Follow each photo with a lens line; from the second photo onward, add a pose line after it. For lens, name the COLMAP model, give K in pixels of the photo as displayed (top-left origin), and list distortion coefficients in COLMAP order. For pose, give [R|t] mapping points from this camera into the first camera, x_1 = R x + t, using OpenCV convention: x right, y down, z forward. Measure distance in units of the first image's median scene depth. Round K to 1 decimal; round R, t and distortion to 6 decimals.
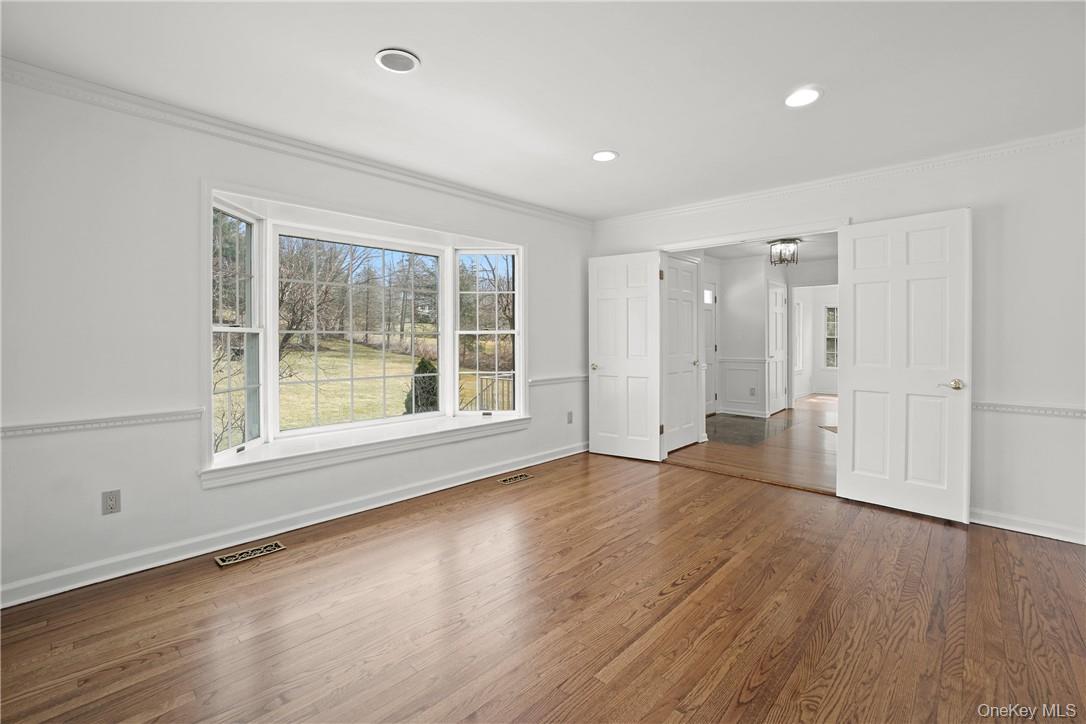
lens RADIAL K [[482.3, 0, 543.5], [0, 482.3, 354.0], [0, 0, 1]] dist [-0.063714, 0.020803]
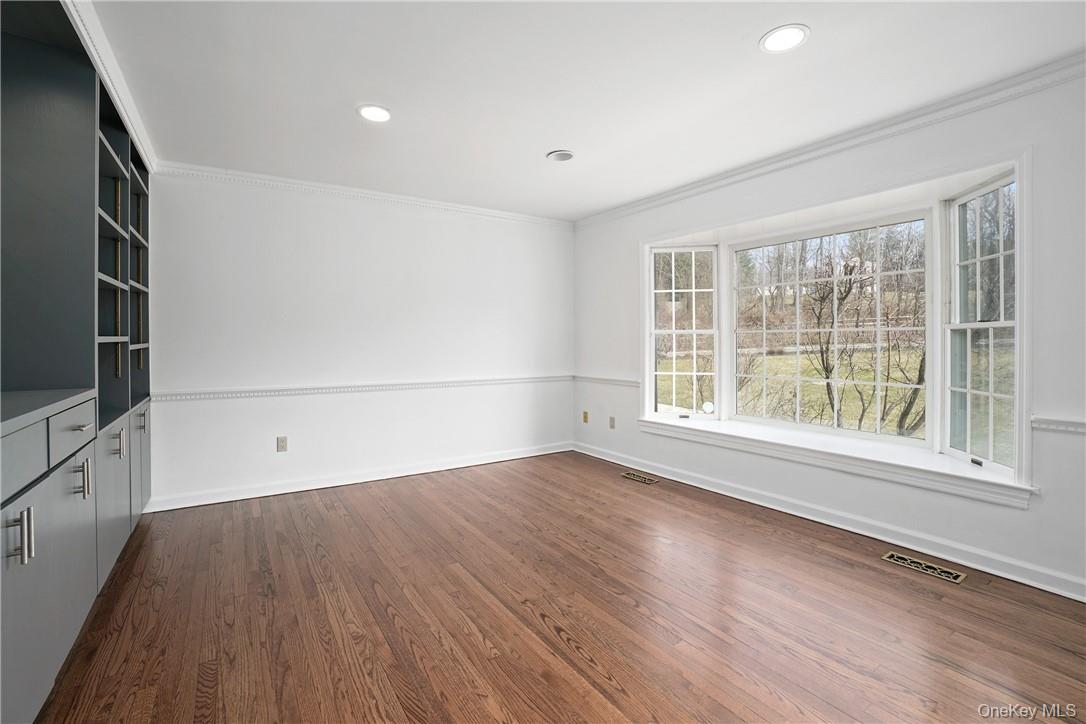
lens RADIAL K [[482.3, 0, 543.5], [0, 482.3, 354.0], [0, 0, 1]] dist [-0.063714, 0.020803]
pose [[-0.232184, 0.028029, -0.972268, 1.079943], [-0.022039, 0.999176, 0.034068, -0.036097], [0.972422, 0.029338, -0.231375, 1.137772]]
